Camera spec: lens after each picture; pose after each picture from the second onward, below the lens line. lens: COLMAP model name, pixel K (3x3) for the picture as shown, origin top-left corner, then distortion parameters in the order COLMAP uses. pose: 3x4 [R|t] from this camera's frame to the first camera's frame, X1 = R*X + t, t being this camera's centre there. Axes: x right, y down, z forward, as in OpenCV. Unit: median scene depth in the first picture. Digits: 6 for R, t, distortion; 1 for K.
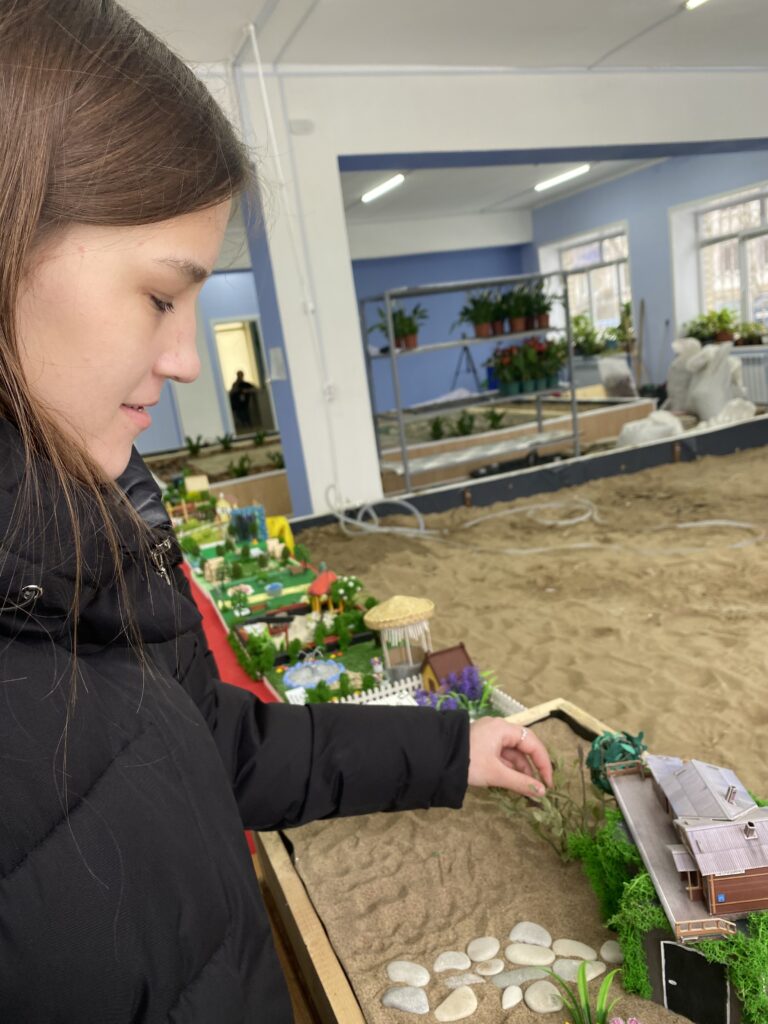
lens RADIAL K [[754.2, 0, 384.0], [0, 754.2, 512.0], [0, 0, 1]] dist [-0.000530, -0.025797]
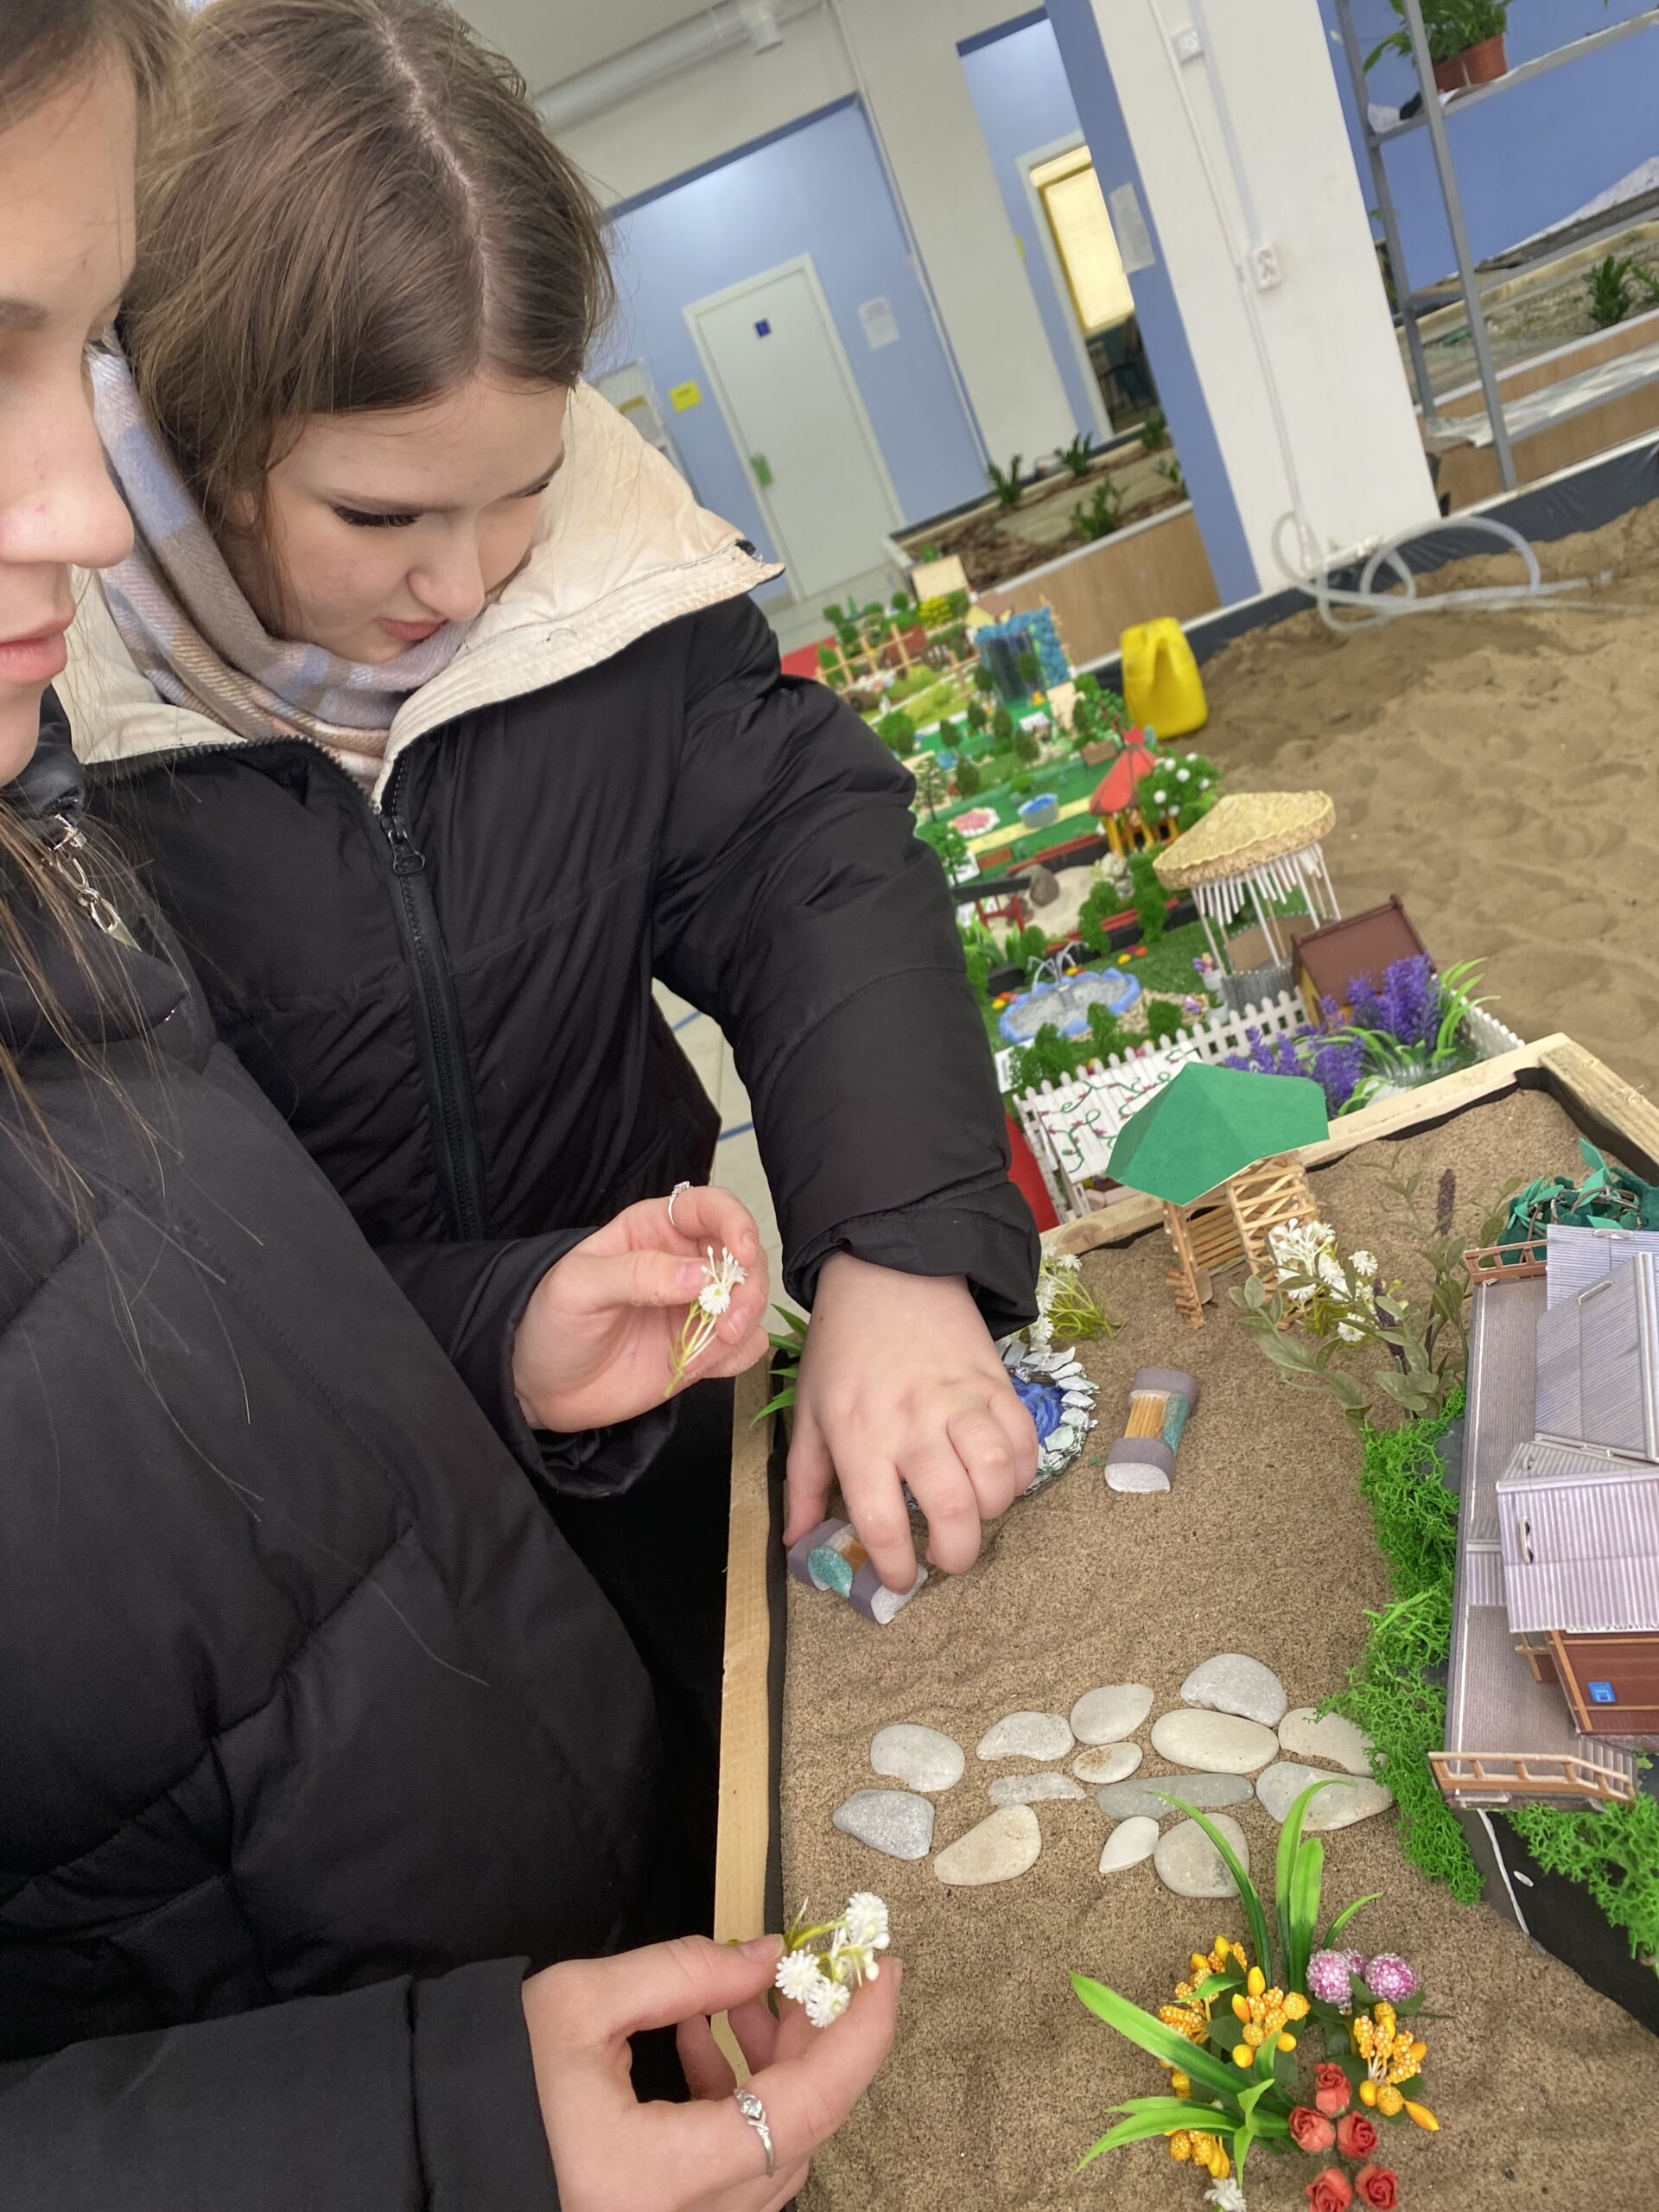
lens RADIAL K [[1656.7, 0, 829.5], [0, 1656.7, 1106.0], [0, 0, 1]] dist [0.005792, -0.006068]
pose [[0.914444, -0.069281, -0.398739, 0.096368], [0.179305, 0.952621, 0.245688, 0.009702], [0.362826, -0.296164, 0.883541, 0.071243]]
